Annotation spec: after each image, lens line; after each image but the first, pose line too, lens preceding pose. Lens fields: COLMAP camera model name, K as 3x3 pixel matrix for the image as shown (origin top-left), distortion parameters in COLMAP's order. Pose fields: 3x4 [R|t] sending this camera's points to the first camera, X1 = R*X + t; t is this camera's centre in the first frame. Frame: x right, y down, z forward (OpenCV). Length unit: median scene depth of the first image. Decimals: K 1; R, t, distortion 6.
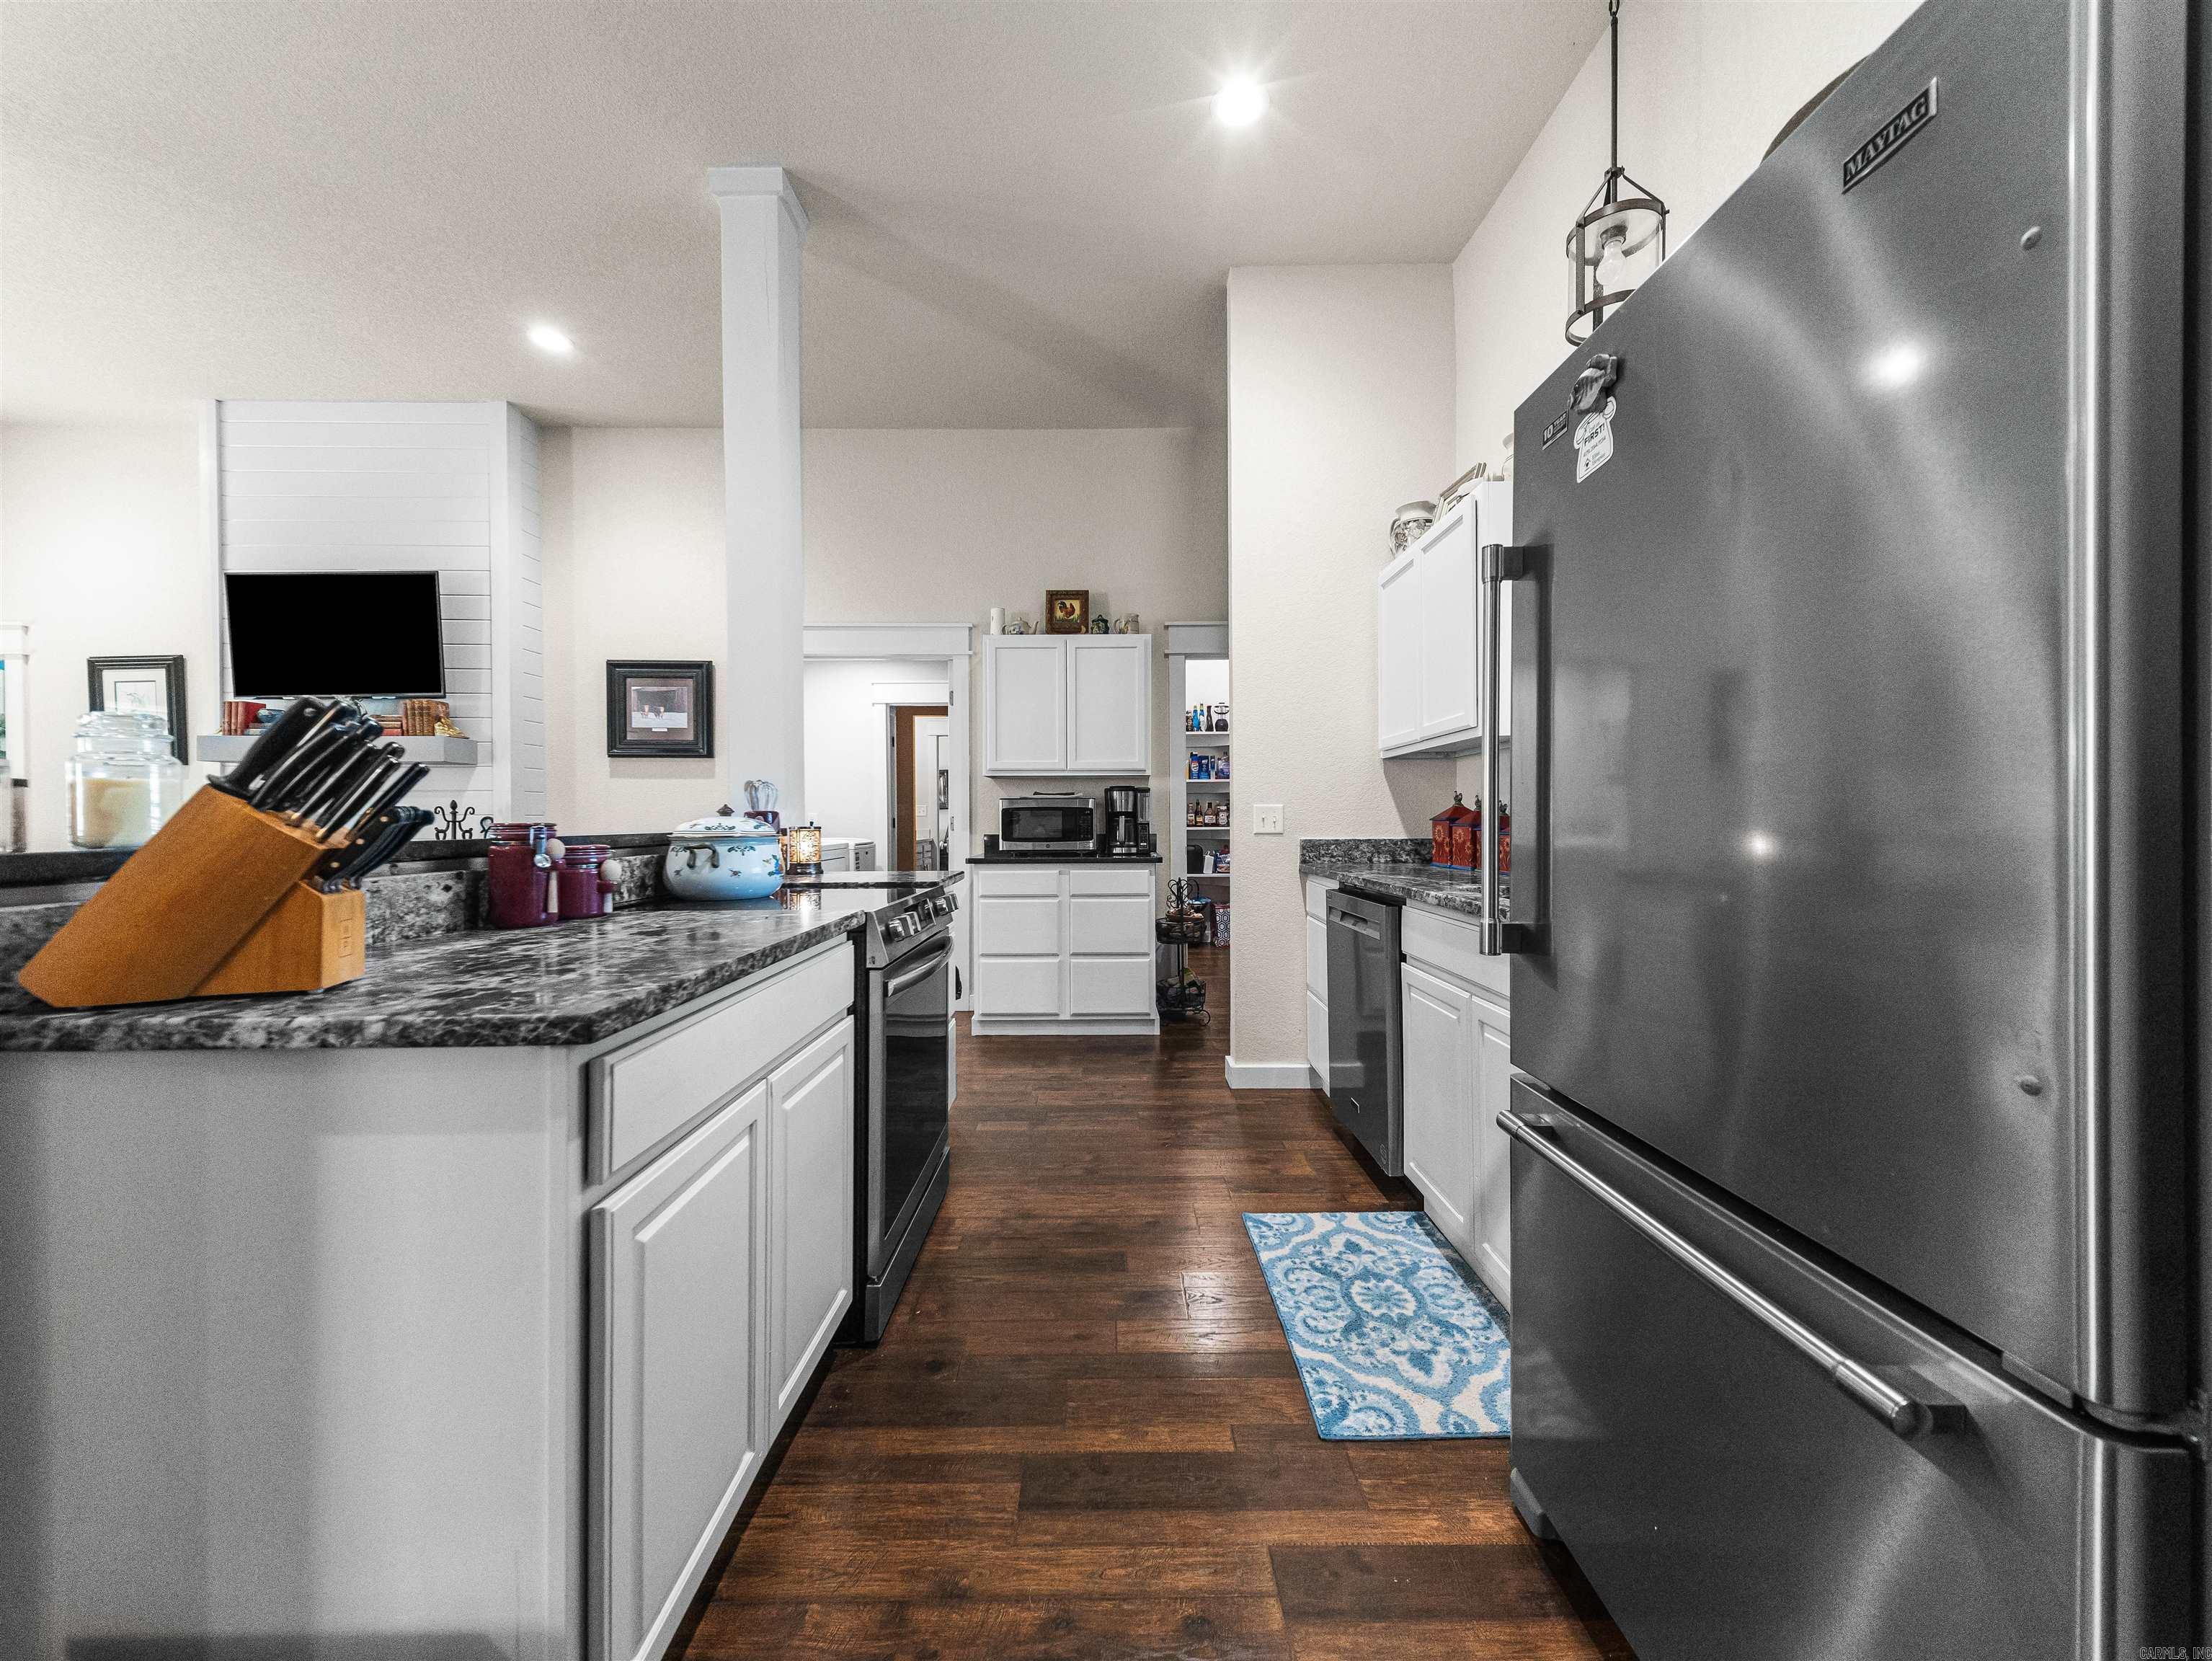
lens RADIAL K [[861.6, 0, 1113.0], [0, 861.6, 824.7], [0, 0, 1]] dist [0.012823, -0.001738]
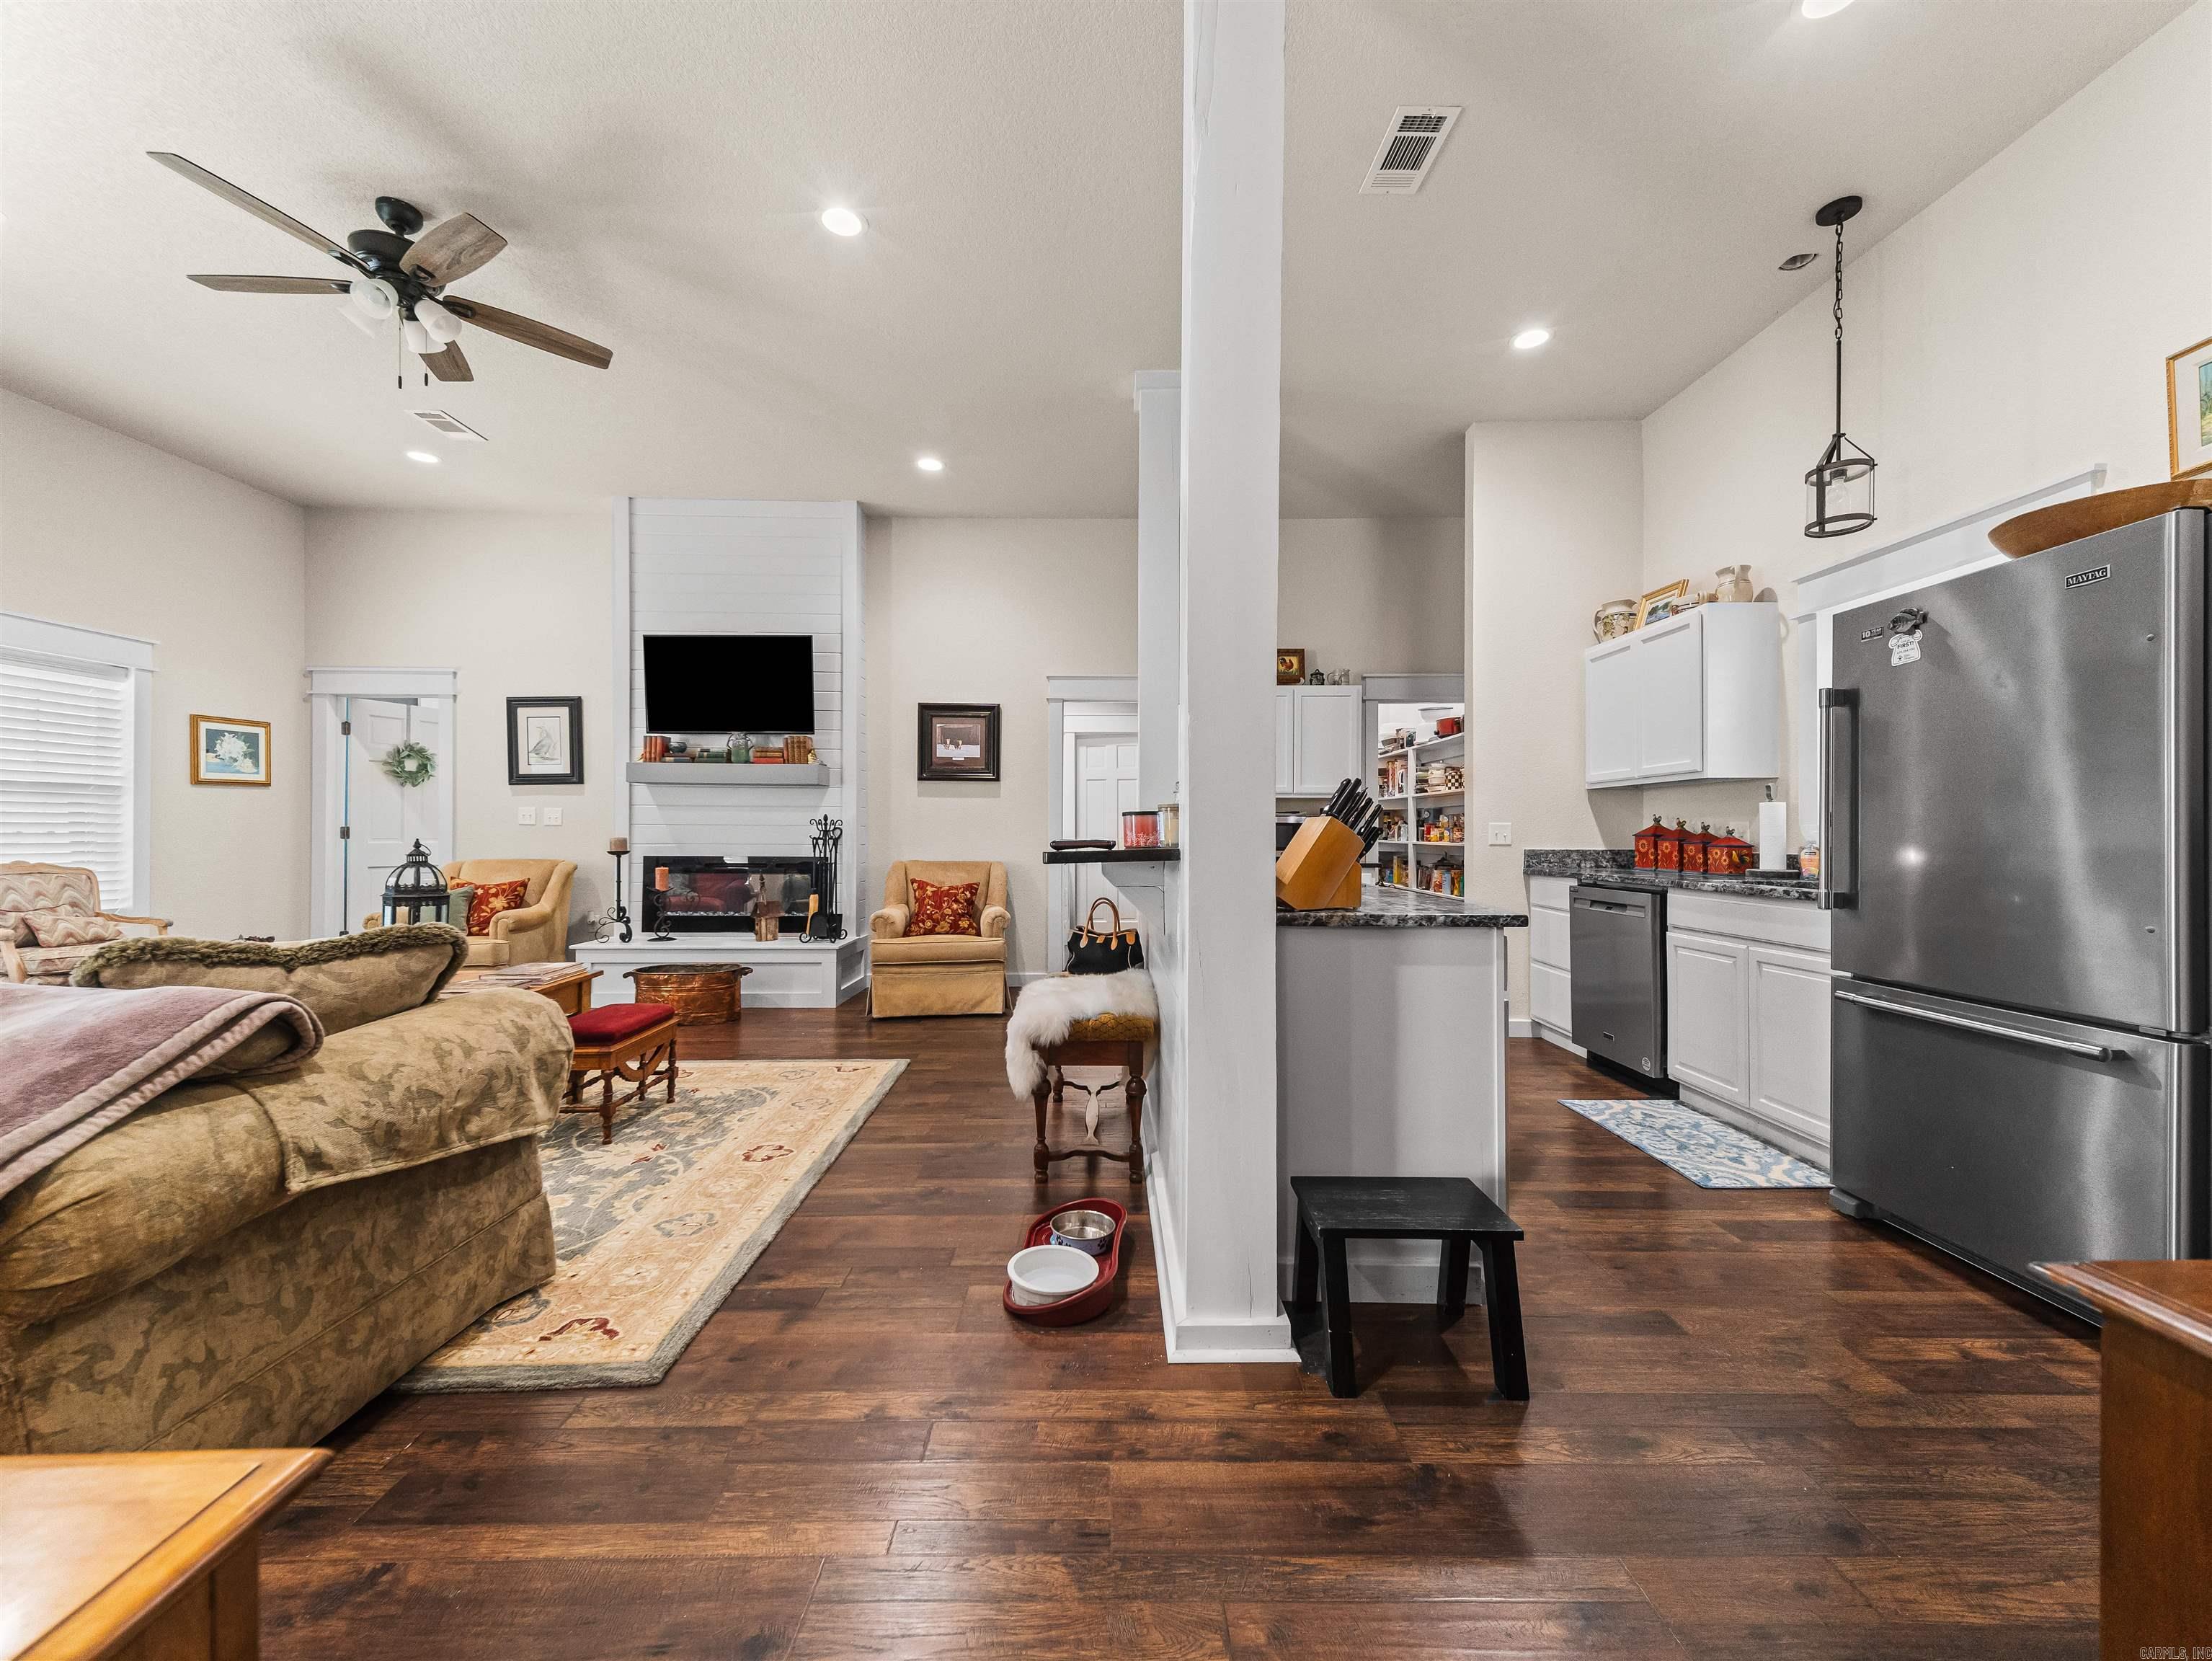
lens RADIAL K [[861.6, 0, 1115.8], [0, 861.6, 831.3], [0, 0, 1]] dist [0.012823, -0.001738]
pose [[0.999967, 0.007744, 0.002571, -0.639563], [-0.007722, 0.999935, -0.008371, 0.007031], [-0.002635, 0.008351, 0.999962, -0.506256]]
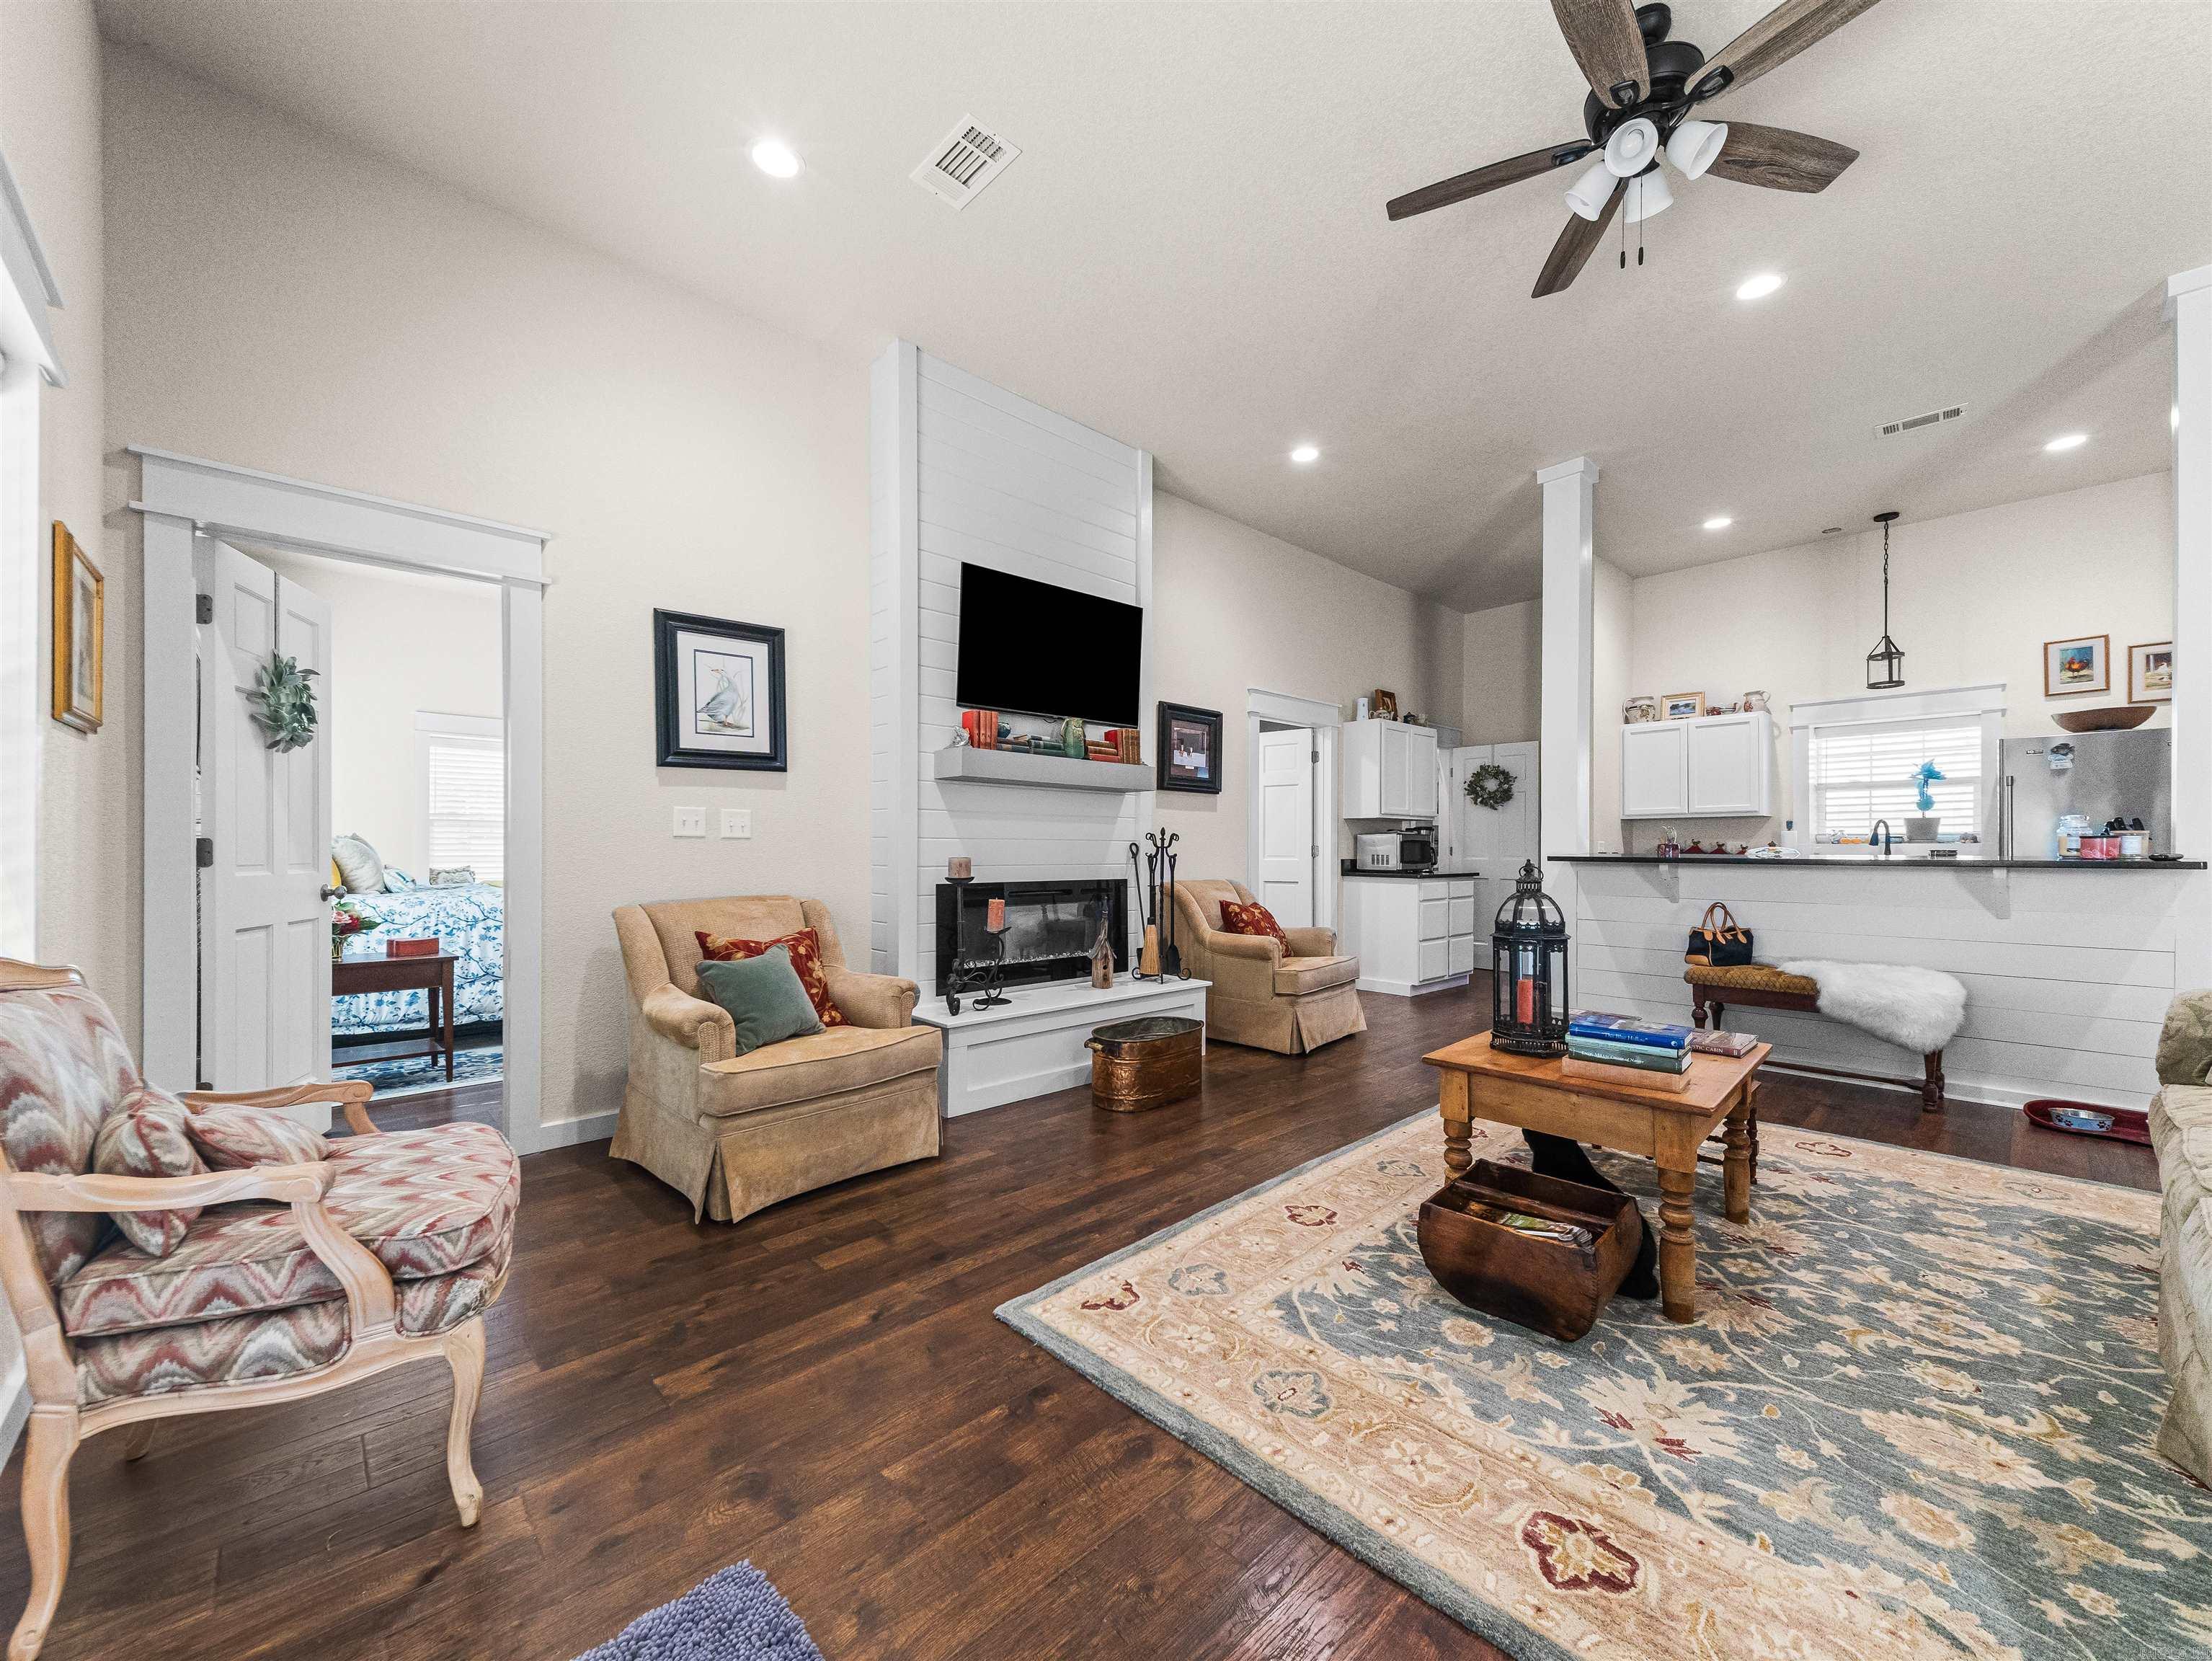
lens RADIAL K [[861.6, 0, 1117.3], [0, 861.6, 848.4], [0, 0, 1]] dist [0.012823, -0.001738]
pose [[0.732938, 0.006457, 0.680265, -2.893969], [-0.000514, 0.999960, -0.008938, 0.012095], [-0.680295, 0.006202, 0.732912, 0.514435]]
